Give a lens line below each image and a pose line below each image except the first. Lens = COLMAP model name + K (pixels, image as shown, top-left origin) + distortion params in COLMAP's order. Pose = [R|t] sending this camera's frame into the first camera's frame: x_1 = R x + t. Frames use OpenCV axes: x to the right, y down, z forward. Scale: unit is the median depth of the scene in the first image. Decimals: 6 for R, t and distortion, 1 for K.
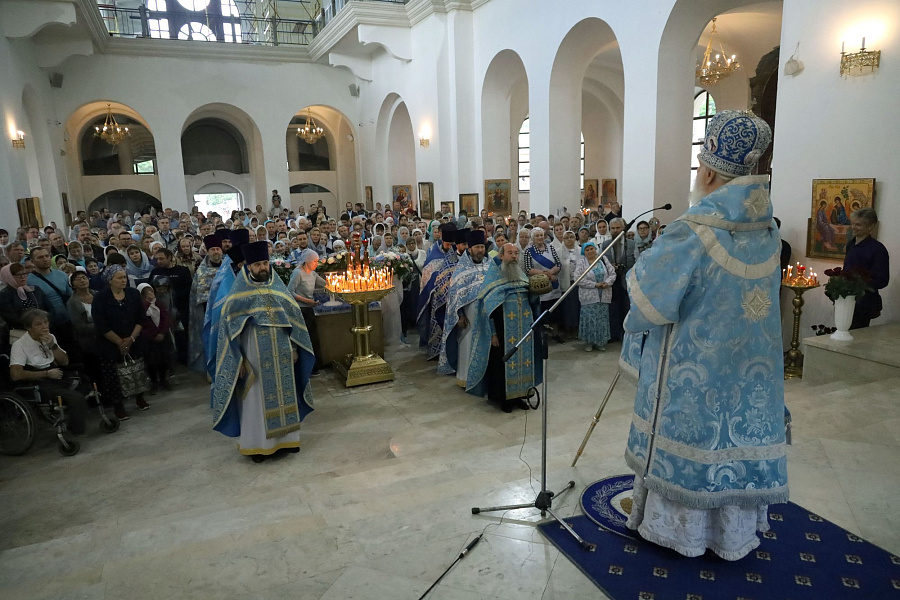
lens RADIAL K [[623.9, 0, 450.0], [0, 623.9, 300.0], [0, 0, 1]] dist [0.007894, -0.002256]
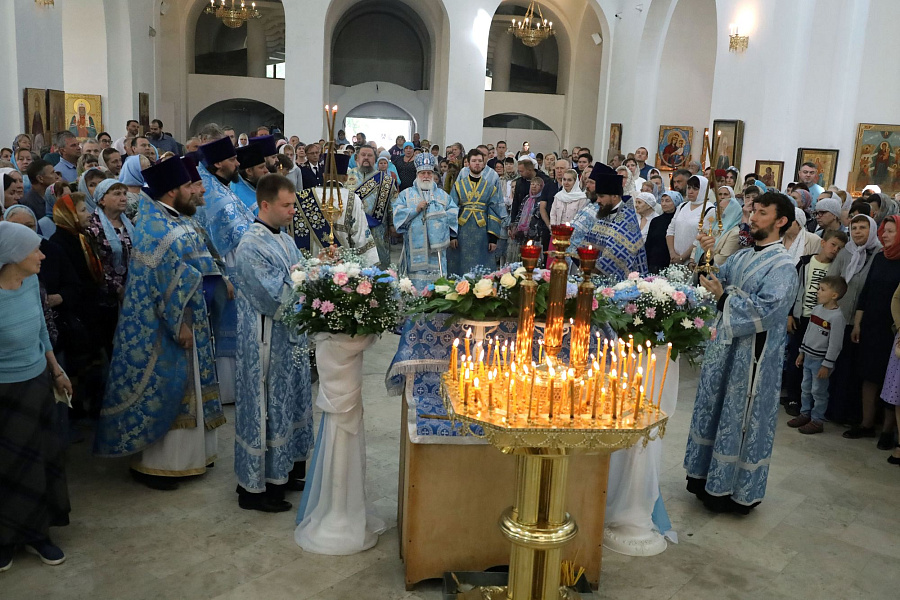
lens RADIAL K [[874.9, 0, 450.0], [0, 874.9, 300.0], [0, 0, 1]] dist [0.015319, 0.001320]
pose [[0.948806, 0.136636, -0.284777, -0.024484], [-0.134030, 0.990561, 0.028717, -0.024007], [0.286013, 0.010922, 0.958164, 0.186531]]
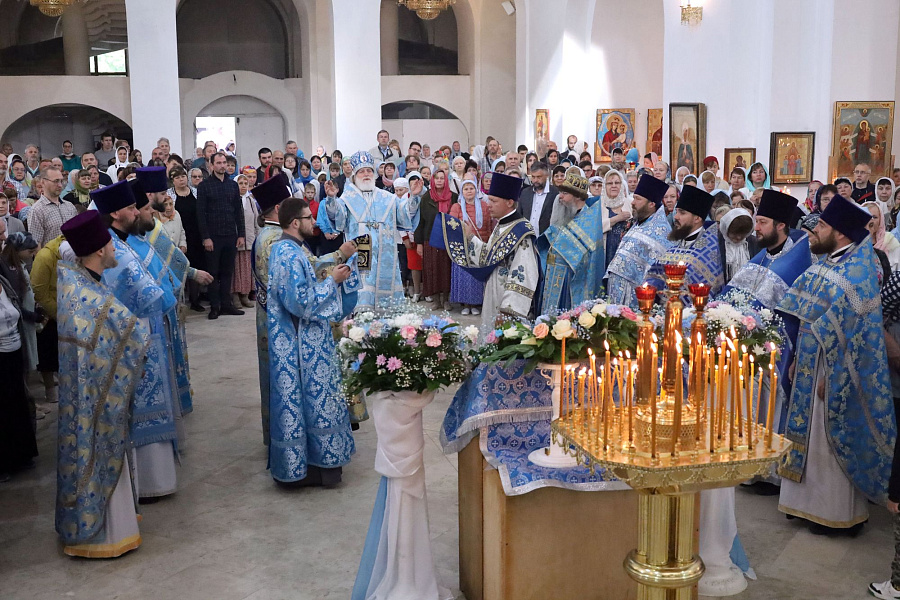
lens RADIAL K [[1134.3, 0, 450.0], [0, 1134.3, 300.0], [0, 0, 1]] dist [-0.029217, 0.033936]
pose [[0.985442, 0.051869, -0.161909, -0.053704], [-0.054169, 0.998484, -0.009815, -0.024617], [0.161154, 0.018443, 0.986757, 0.139875]]
